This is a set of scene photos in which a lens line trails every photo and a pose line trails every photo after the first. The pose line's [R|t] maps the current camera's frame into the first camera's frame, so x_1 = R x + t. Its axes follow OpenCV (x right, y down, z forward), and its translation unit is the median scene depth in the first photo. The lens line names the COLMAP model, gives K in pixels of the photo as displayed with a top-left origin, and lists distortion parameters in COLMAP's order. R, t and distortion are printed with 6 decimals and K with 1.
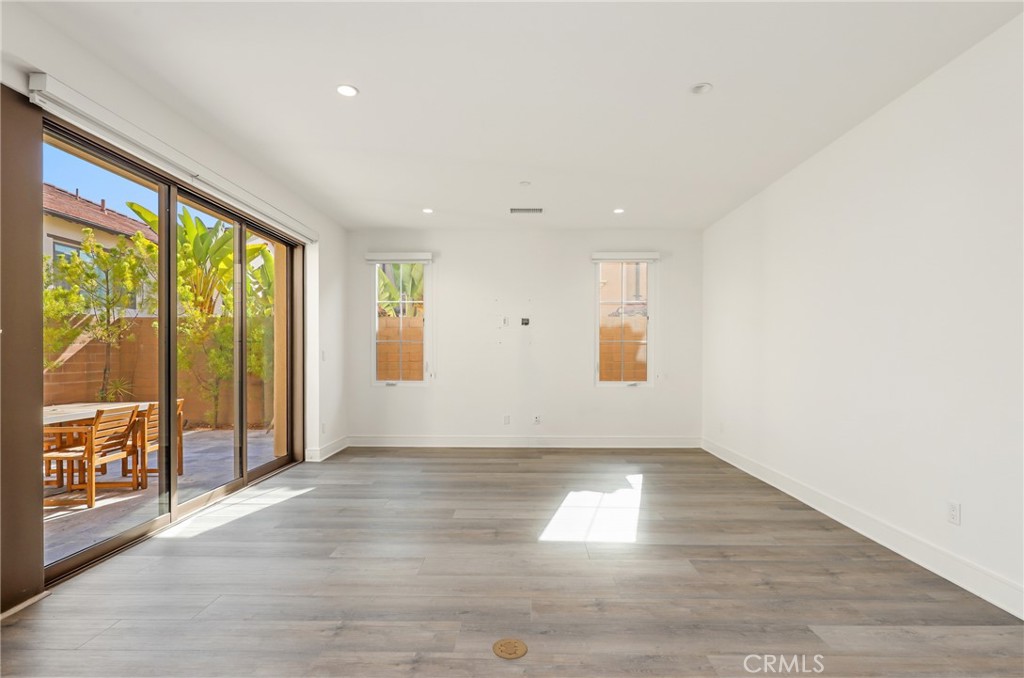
lens RADIAL K [[498.0, 0, 525.2], [0, 498.0, 358.4], [0, 0, 1]] dist [-0.000829, -0.000542]
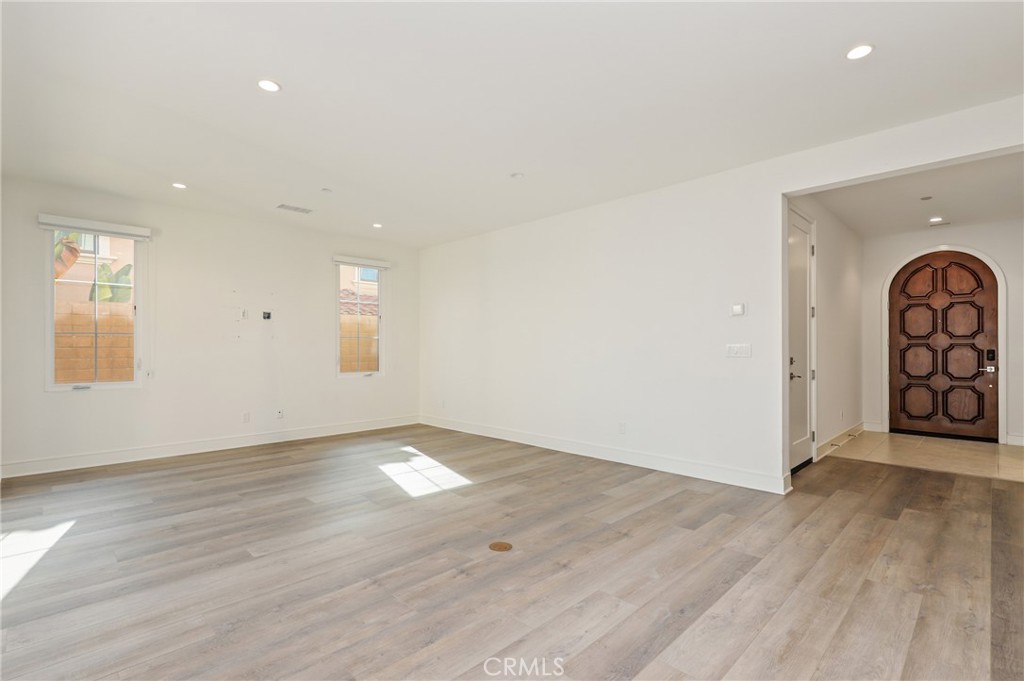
lens RADIAL K [[469.7, 0, 525.3], [0, 469.7, 346.0], [0, 0, 1]] dist [0.000568, -0.000158]
pose [[0.694725, 0.001234, 0.719275, -0.389207], [0.008651, 0.999912, -0.010071, 0.000486], [-0.719224, 0.013219, 0.694653, -0.012130]]
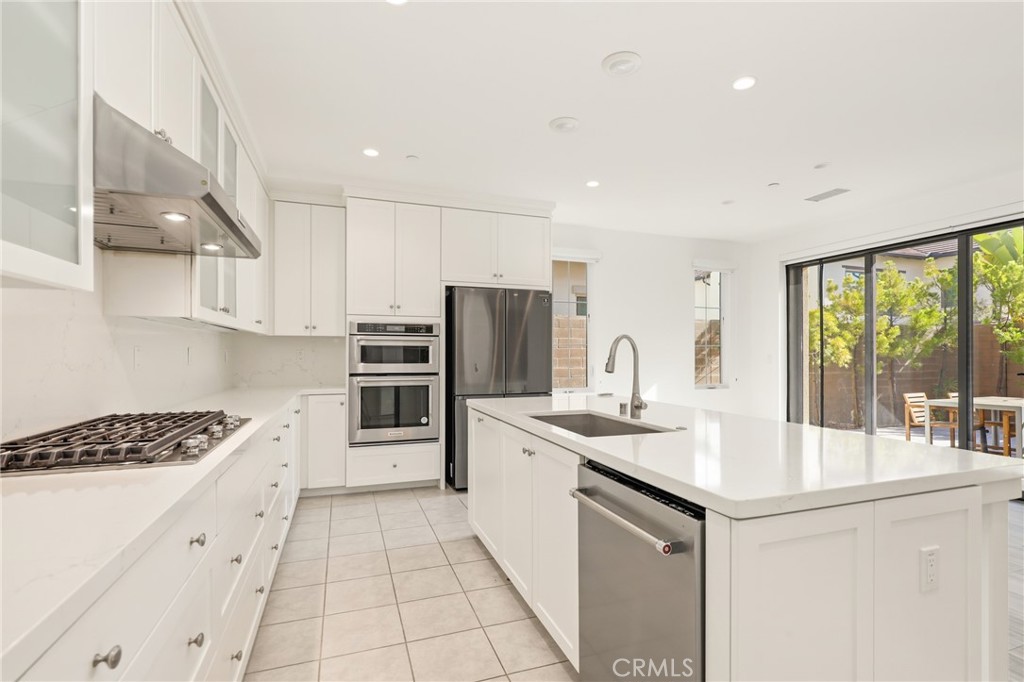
lens RADIAL K [[486.6, 0, 501.5], [0, 486.6, 350.7], [0, 0, 1]] dist [-0.001098, 0.000588]
pose [[0.344975, -0.004011, -0.938603, -0.153005], [-0.009715, 0.999922, -0.007843, -0.007734], [0.938561, 0.011824, 0.344910, -0.637719]]
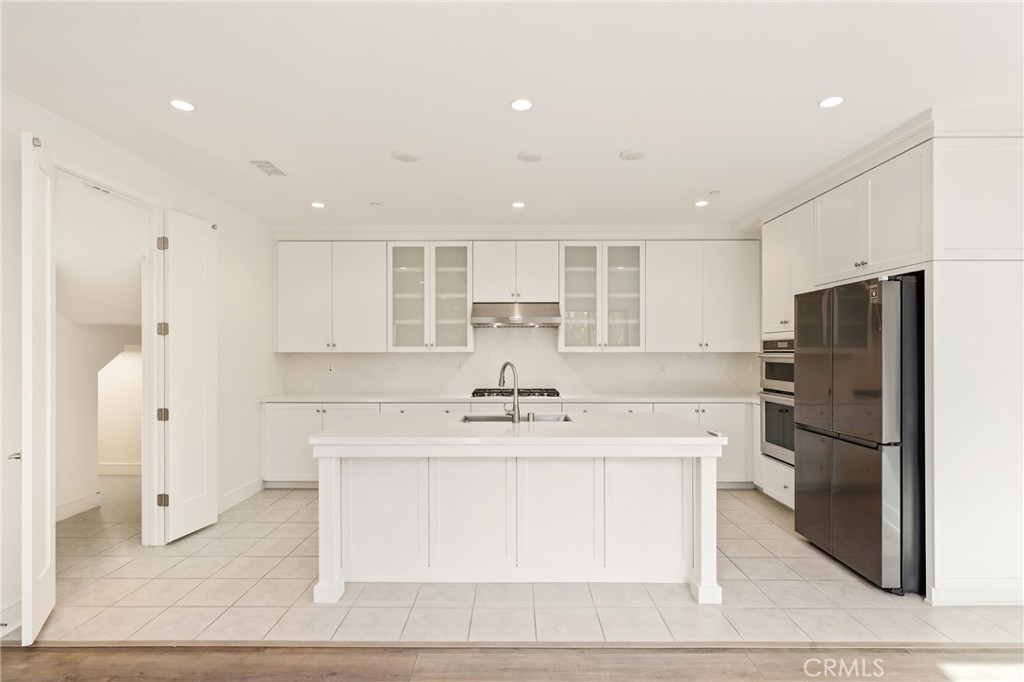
lens RADIAL K [[486.6, 0, 501.5], [0, 486.6, 350.7], [0, 0, 1]] dist [-0.001098, 0.000588]
pose [[-0.999999, 0.001297, 0.000198, -0.539314], [0.001298, 0.999975, 0.006918, -0.047946], [-0.000189, 0.006919, -0.999976, 0.306404]]
